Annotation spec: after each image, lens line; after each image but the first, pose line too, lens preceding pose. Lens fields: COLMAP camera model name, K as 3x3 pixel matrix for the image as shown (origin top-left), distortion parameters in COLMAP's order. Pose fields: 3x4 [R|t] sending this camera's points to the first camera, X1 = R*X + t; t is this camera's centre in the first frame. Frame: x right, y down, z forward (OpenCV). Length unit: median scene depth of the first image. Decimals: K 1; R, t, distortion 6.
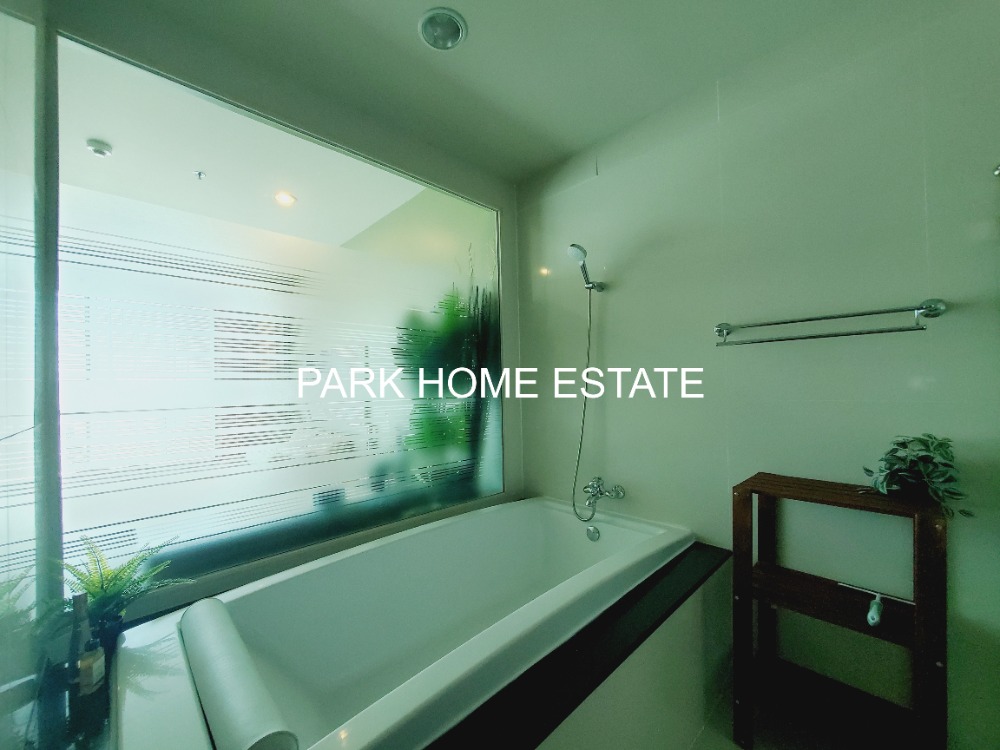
lens RADIAL K [[397.5, 0, 497.5], [0, 397.5, 383.1], [0, 0, 1]] dist [0.001913, -0.002671]
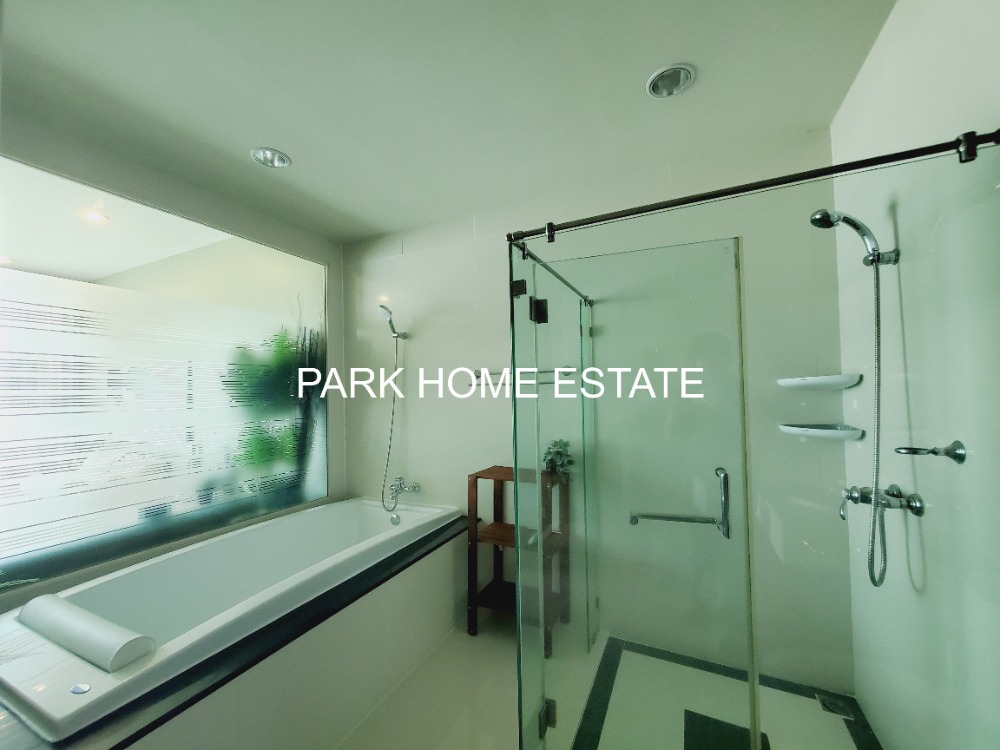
lens RADIAL K [[397.5, 0, 497.5], [0, 397.5, 383.1], [0, 0, 1]] dist [0.001913, -0.002671]
pose [[0.935153, 0.012451, 0.354024, 0.077973], [-0.004535, 0.999721, -0.023181, -0.052345], [-0.354214, 0.020072, 0.934949, -0.376233]]
